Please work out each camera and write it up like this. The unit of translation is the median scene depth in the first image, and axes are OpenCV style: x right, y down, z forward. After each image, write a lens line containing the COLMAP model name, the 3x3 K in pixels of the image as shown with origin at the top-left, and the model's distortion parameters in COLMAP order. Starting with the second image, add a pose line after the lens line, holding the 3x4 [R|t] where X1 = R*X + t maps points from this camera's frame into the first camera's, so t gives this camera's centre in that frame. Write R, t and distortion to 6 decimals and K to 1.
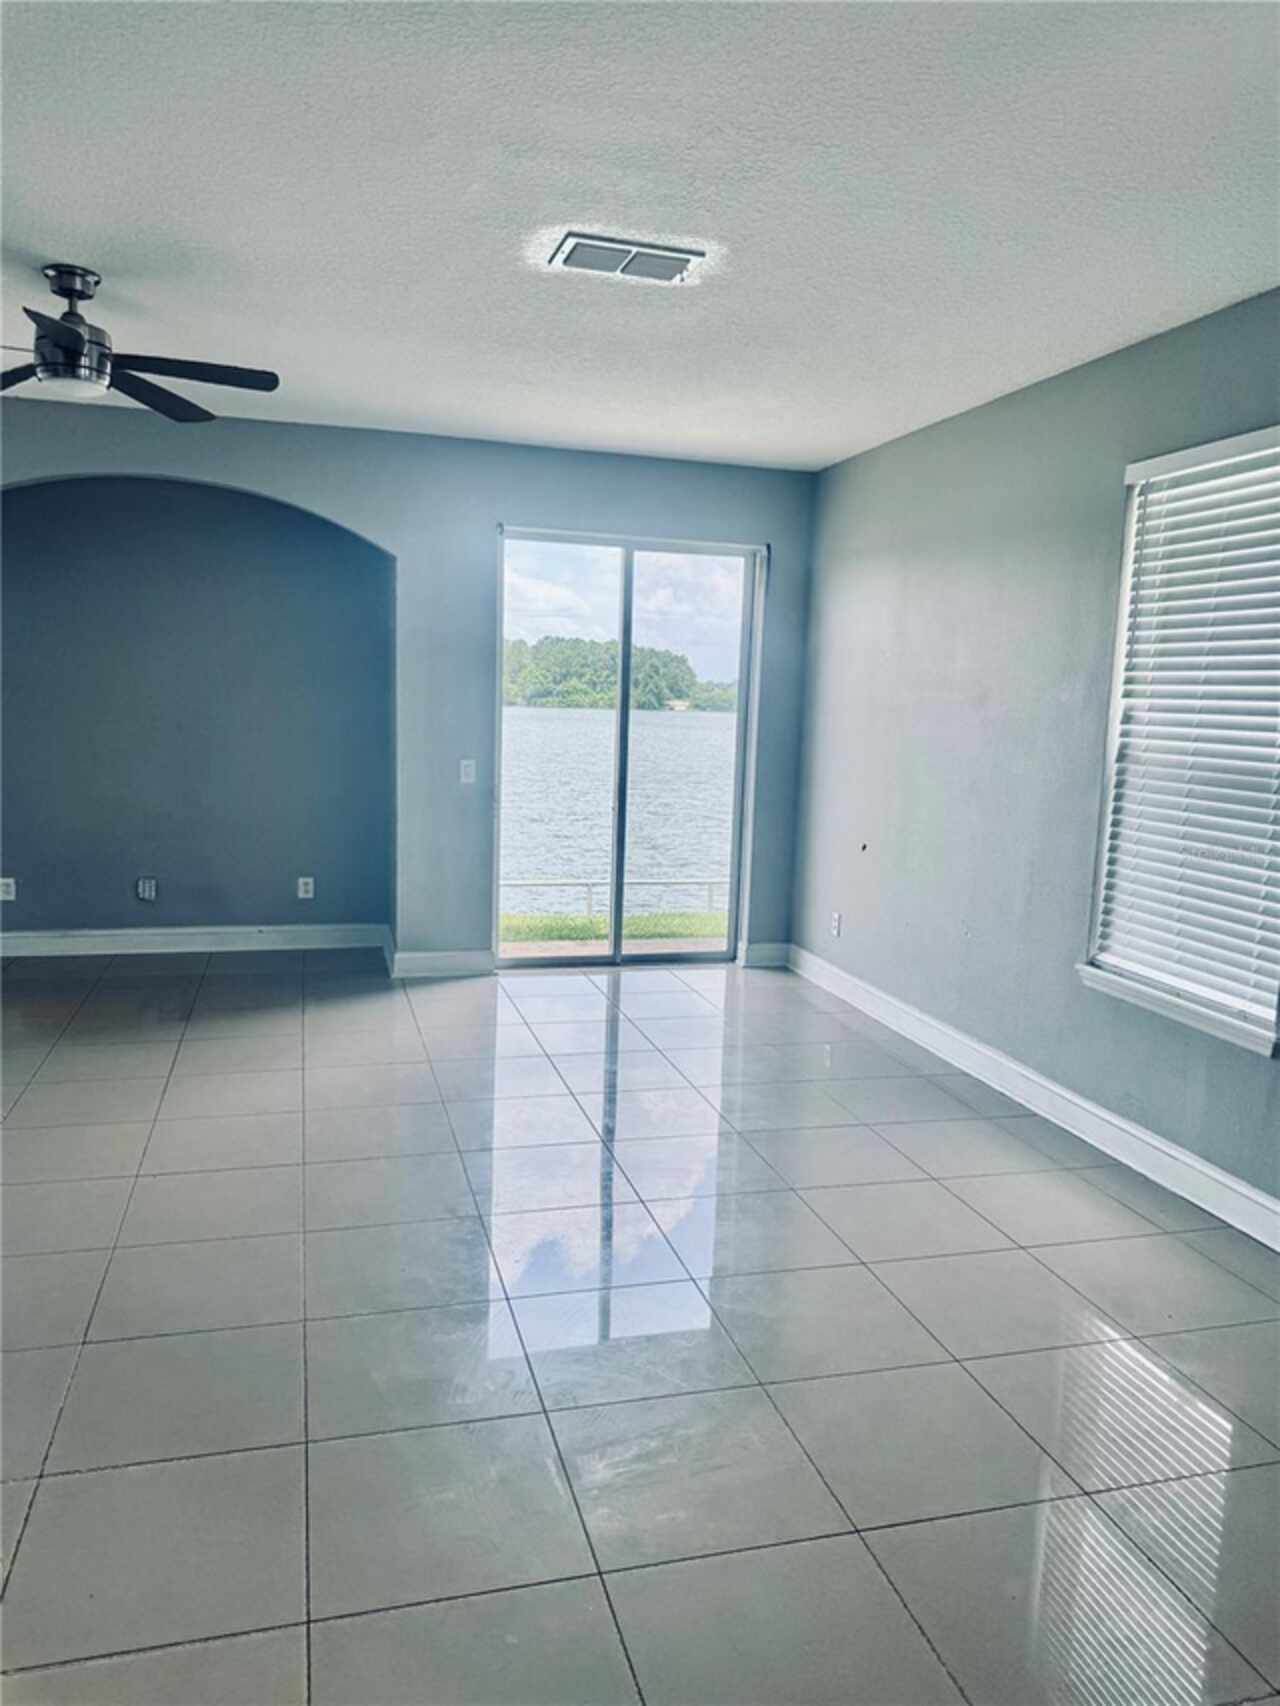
lens RADIAL K [[1216.6, 0, 639.0], [0, 1216.6, 859.8], [0, 0, 1]] dist [0.047037, -0.054315]
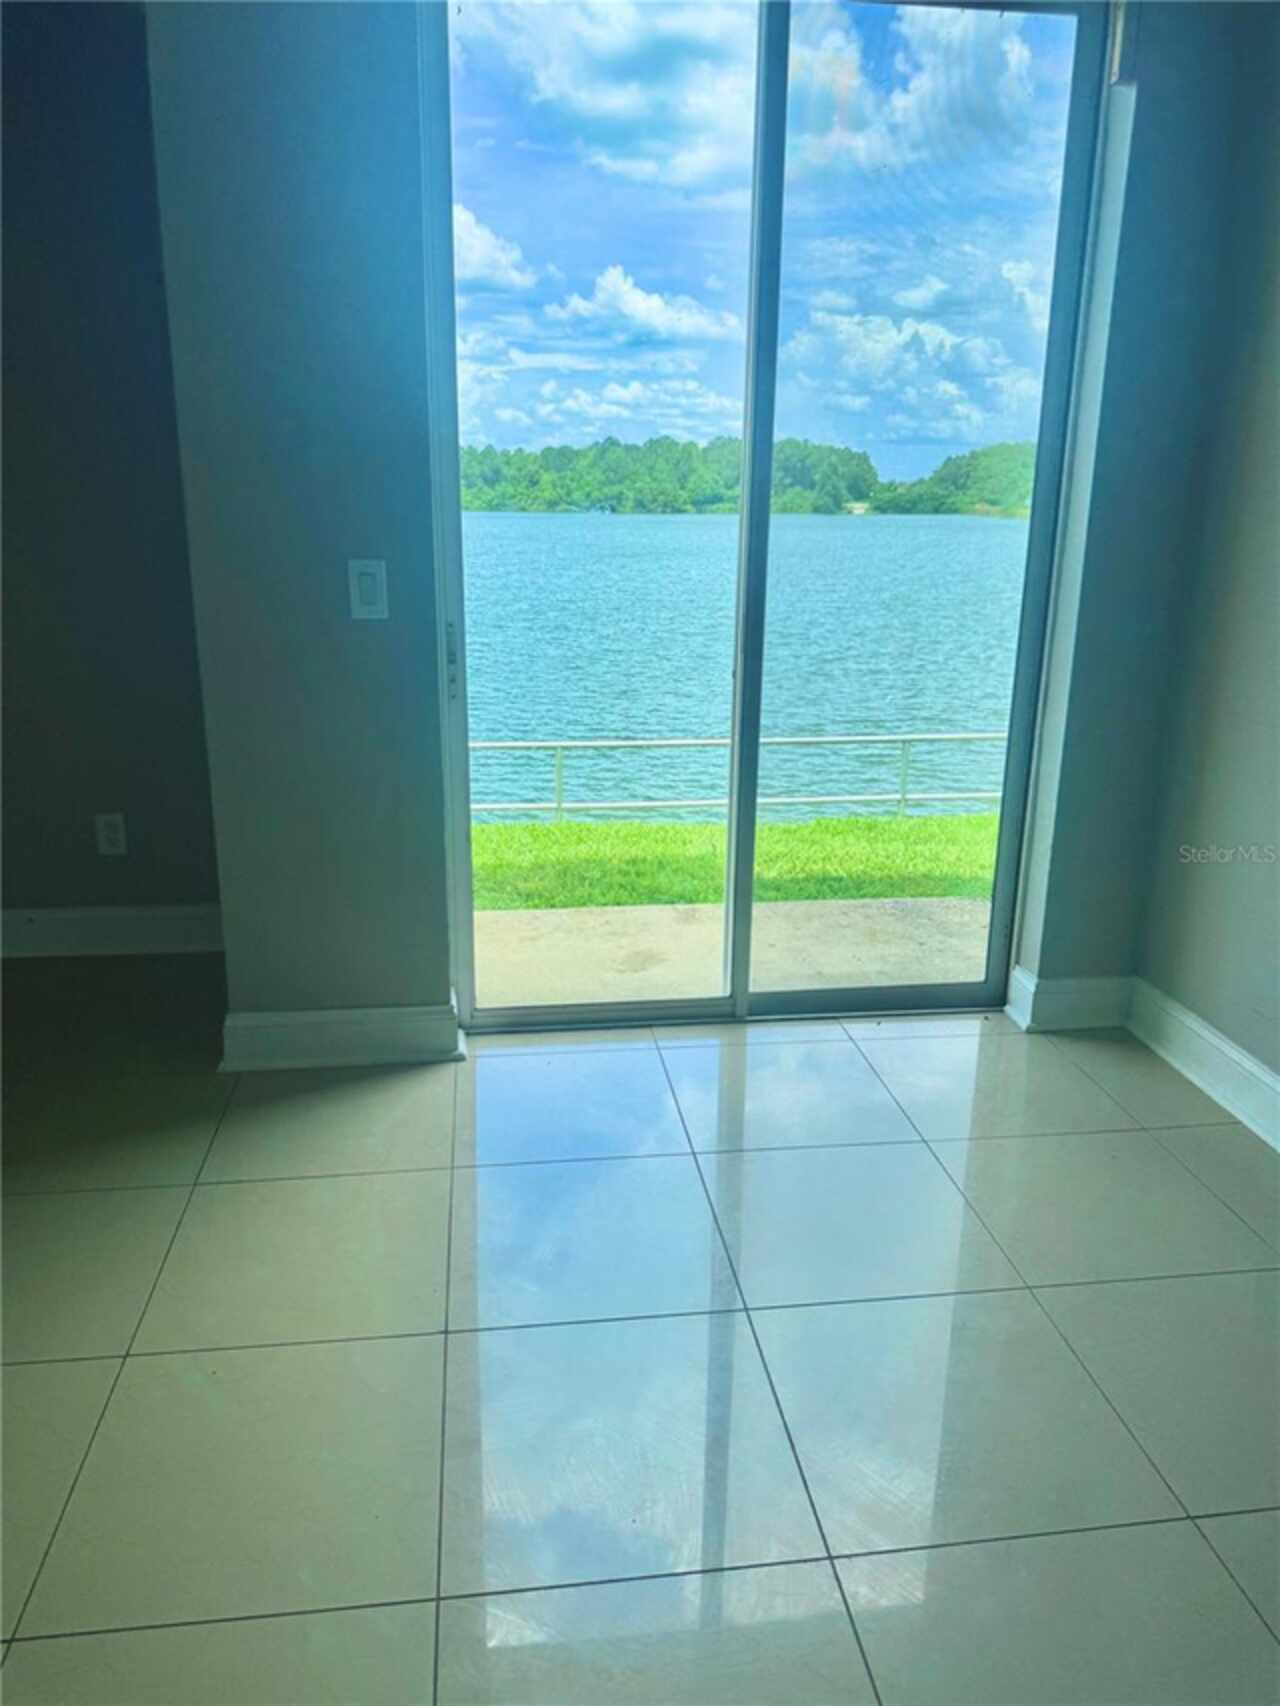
lens RADIAL K [[1203.9, 0, 625.6], [0, 1203.9, 887.9], [0, 0, 1]] dist [0.073409, -0.185590]
pose [[0.988666, 0.018190, -0.149027, 0.007145], [0.007896, 0.984959, 0.172609, -0.044972], [0.149926, -0.171829, 0.973651, 0.616379]]
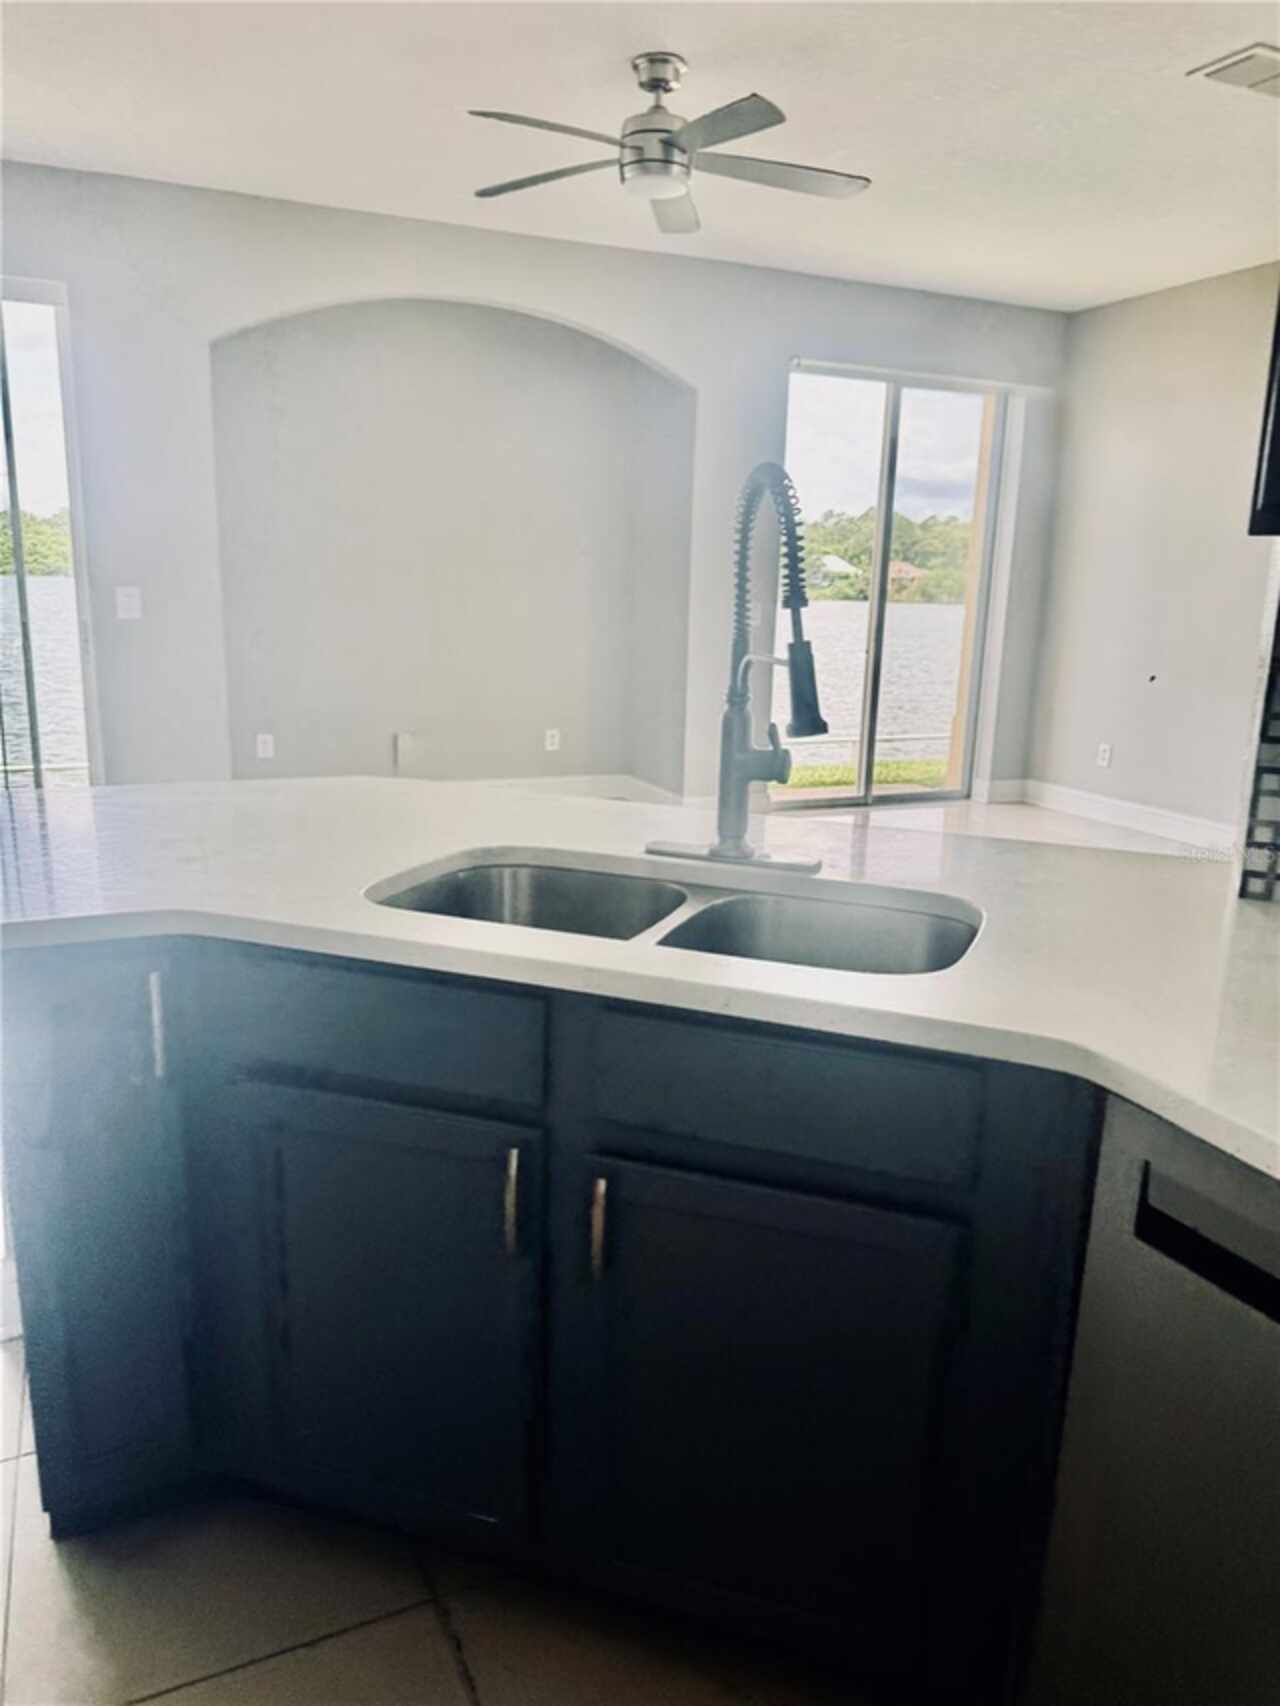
lens RADIAL K [[1221.7, 0, 654.1], [0, 1221.7, 862.9], [0, 0, 1]] dist [0.087943, -0.146056]
pose [[0.989665, -0.038650, 0.138089, -0.384011], [0.025137, 0.994839, 0.098299, 0.031648], [-0.141176, -0.093812, 0.985530, -0.005790]]
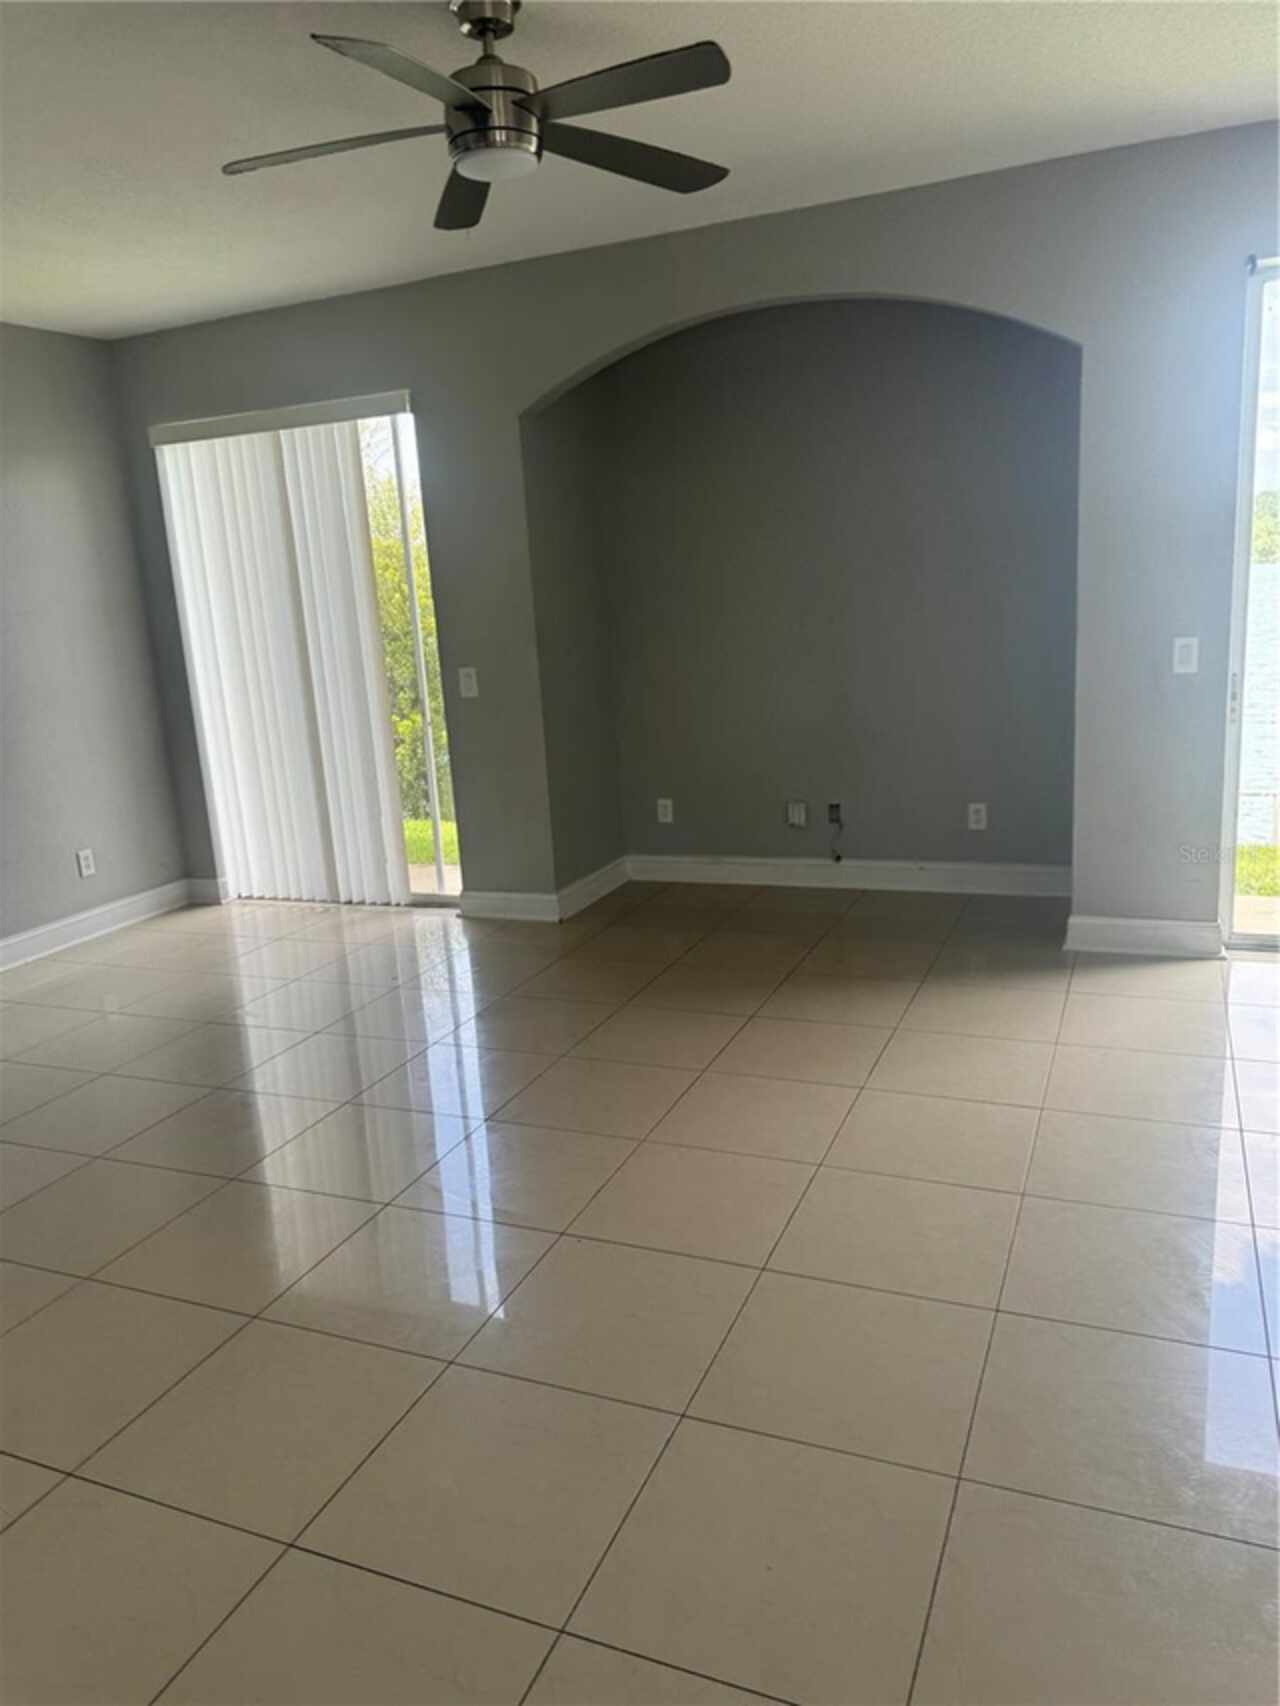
lens RADIAL K [[1216.6, 0, 639.0], [0, 1216.6, 859.8], [0, 0, 1]] dist [0.047037, -0.054315]
pose [[0.786766, 0.050272, -0.615200, 0.044213], [0.010320, 0.995467, 0.094544, -0.028688], [0.617165, -0.080733, 0.782681, 0.285195]]
